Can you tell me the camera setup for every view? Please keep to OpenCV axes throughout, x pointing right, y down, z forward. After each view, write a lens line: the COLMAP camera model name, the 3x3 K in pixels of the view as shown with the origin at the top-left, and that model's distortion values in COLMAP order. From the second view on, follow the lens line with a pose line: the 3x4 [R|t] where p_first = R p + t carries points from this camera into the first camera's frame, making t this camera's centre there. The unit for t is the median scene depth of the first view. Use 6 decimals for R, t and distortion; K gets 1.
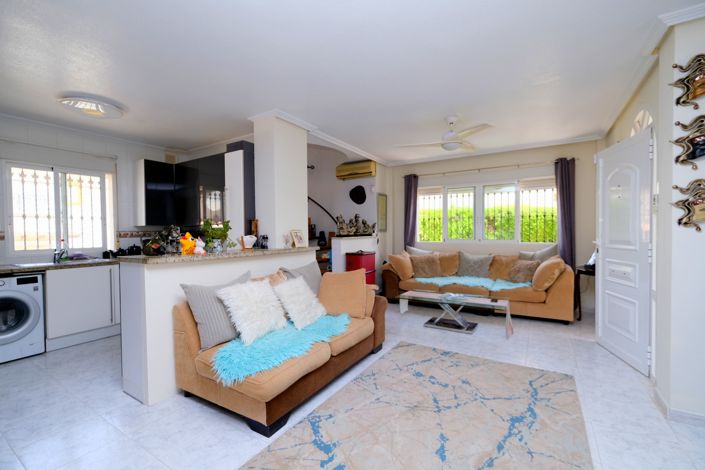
lens RADIAL K [[306.9, 0, 349.9], [0, 306.9, 236.7], [0, 0, 1]] dist [0.000280, -0.000246]
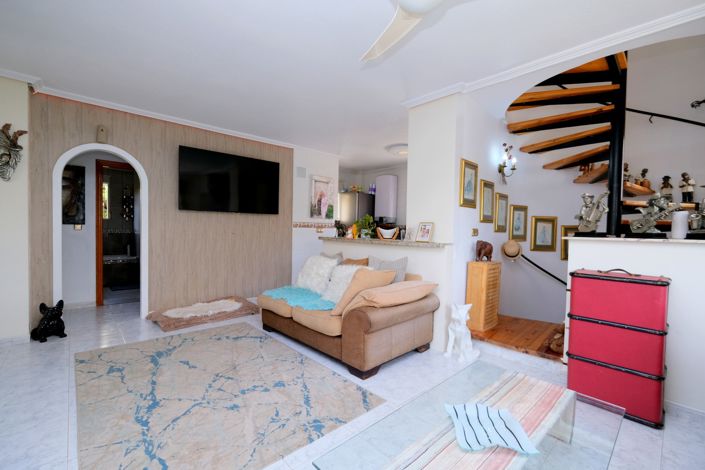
lens RADIAL K [[306.9, 0, 352.6], [0, 306.9, 234.2], [0, 0, 1]] dist [0.000280, -0.000246]
pose [[-0.258922, 0.020229, -0.965686, 0.976664], [-0.032131, 0.999047, 0.029543, -0.010843], [0.965364, 0.038678, -0.258025, 1.368633]]
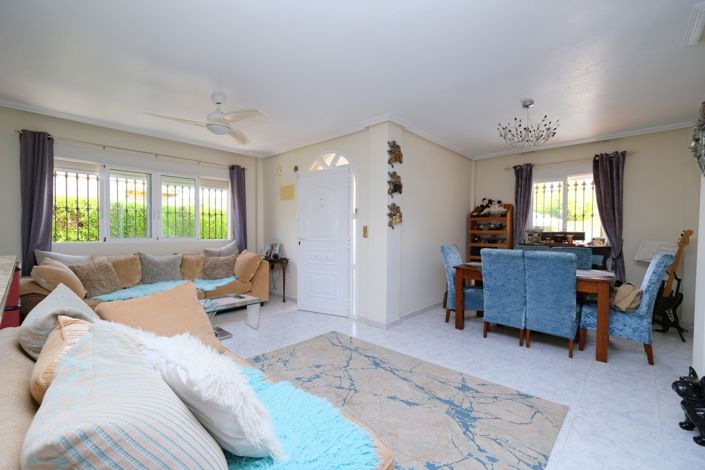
lens RADIAL K [[306.9, 0, 349.4], [0, 306.9, 235.8], [0, 0, 1]] dist [0.000280, -0.000246]
pose [[0.195473, -0.011569, 0.980641, -0.609527], [0.009706, 0.999904, 0.009862, 0.001714], [-0.980661, 0.007590, 0.195567, 0.619873]]
